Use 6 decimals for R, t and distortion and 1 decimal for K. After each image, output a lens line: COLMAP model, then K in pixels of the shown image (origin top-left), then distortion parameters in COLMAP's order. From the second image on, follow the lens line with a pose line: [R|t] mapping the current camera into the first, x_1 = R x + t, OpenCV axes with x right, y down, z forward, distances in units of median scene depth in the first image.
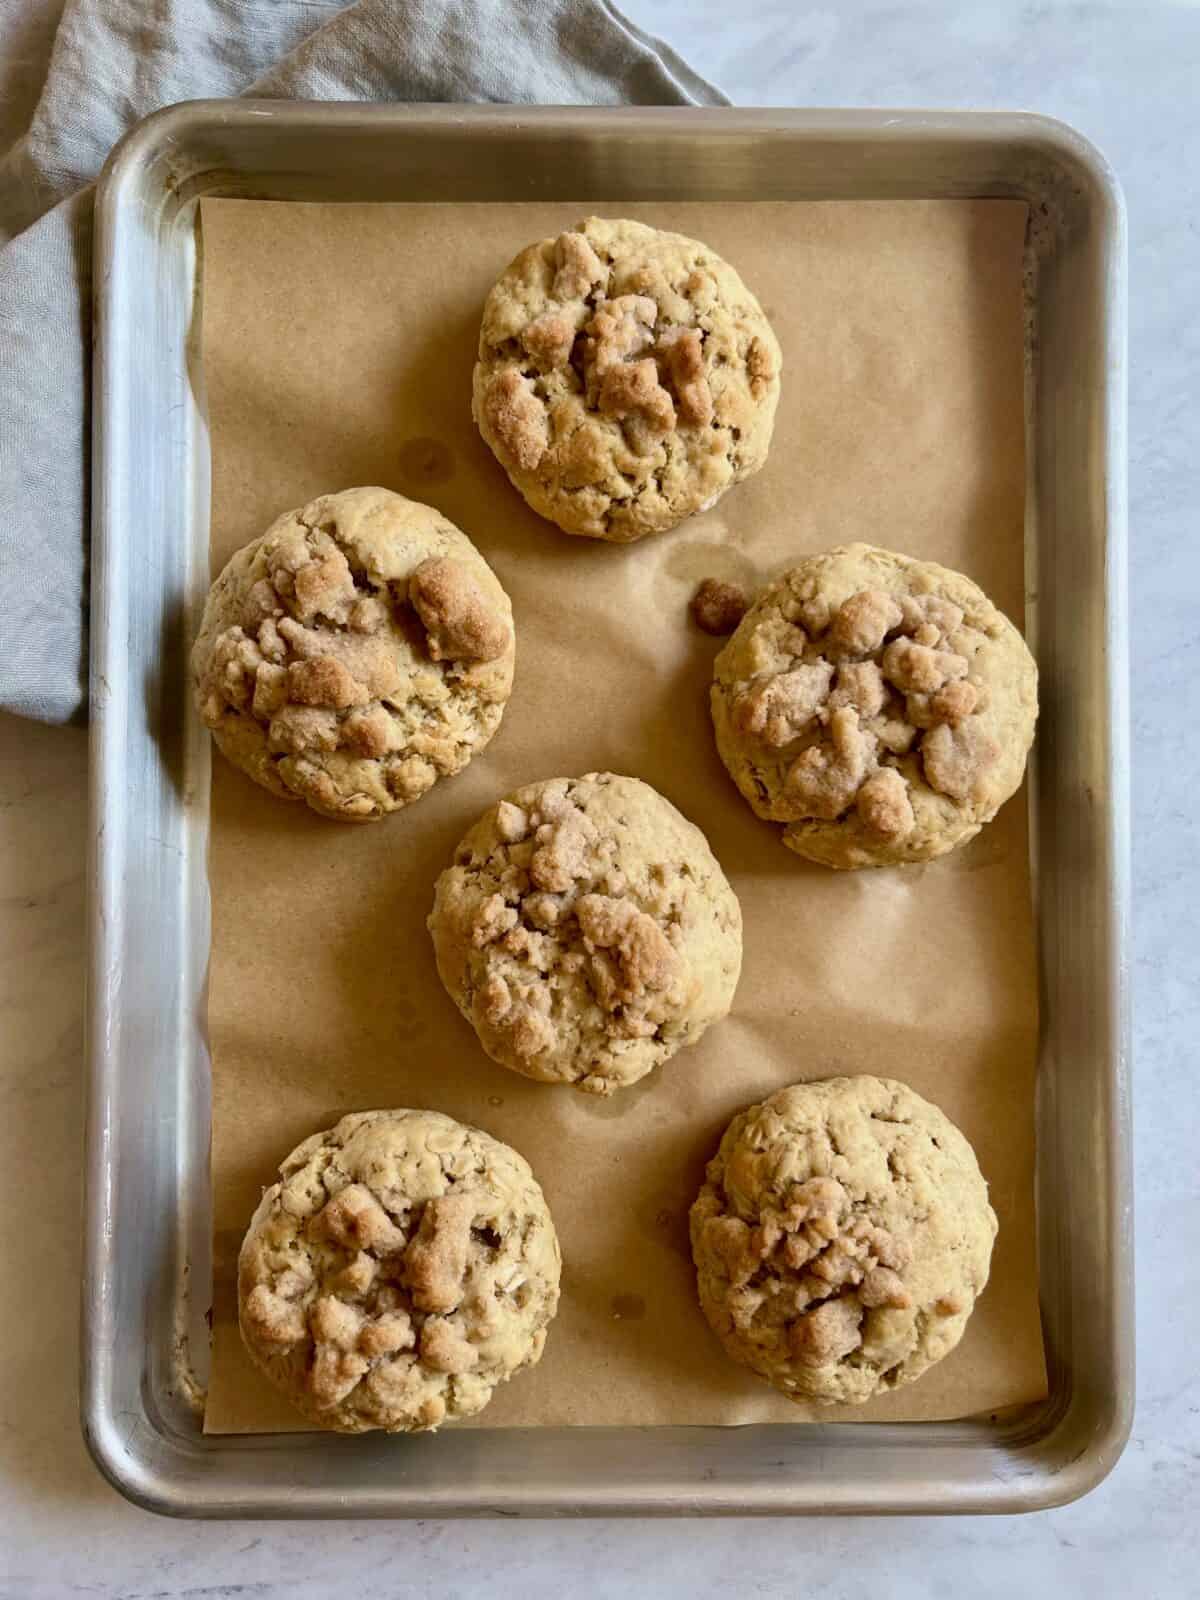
lens RADIAL K [[1473.1, 0, 596.8], [0, 1473.1, 795.9], [0, 0, 1]] dist [-0.056567, -0.000382]
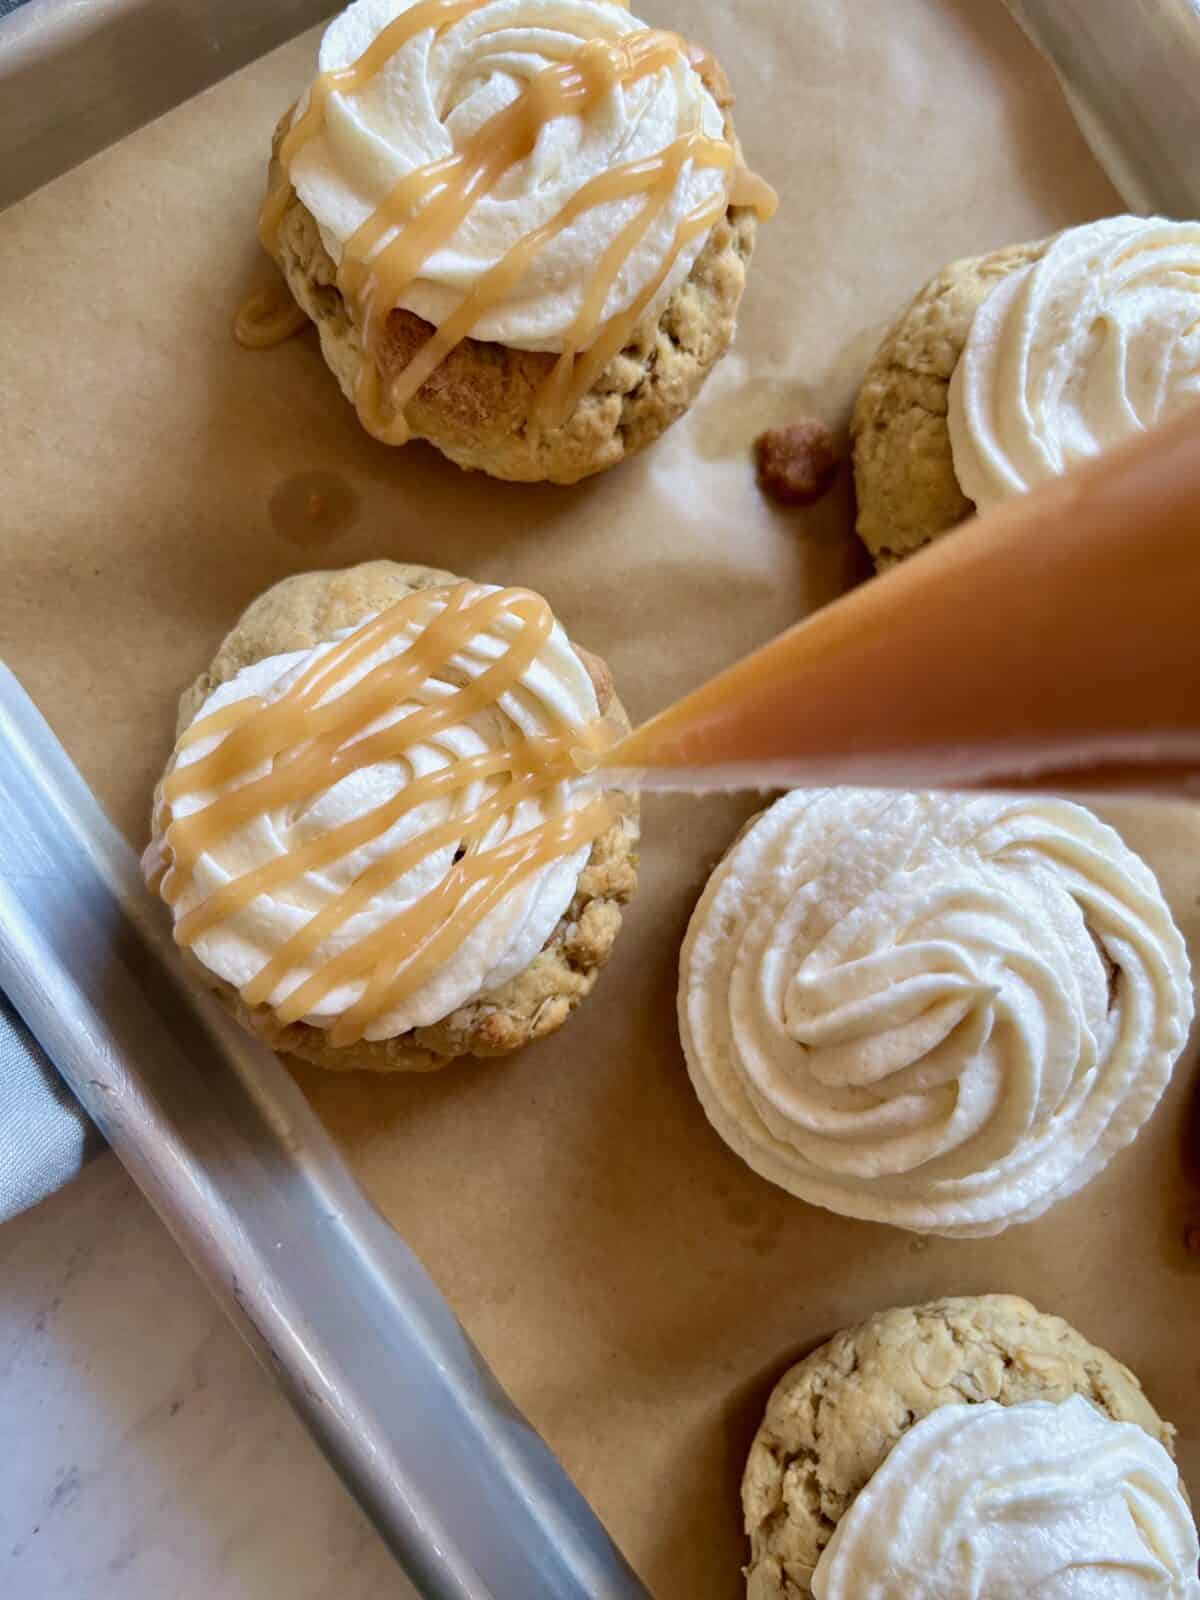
lens RADIAL K [[1473.1, 0, 596.8], [0, 1473.1, 795.9], [0, 0, 1]] dist [-0.056567, -0.000382]
pose [[0.831423, -0.548217, 0.090518, -0.149763], [0.541709, 0.836000, 0.087497, -0.117657], [-0.123640, -0.023712, 0.992044, 0.364715]]
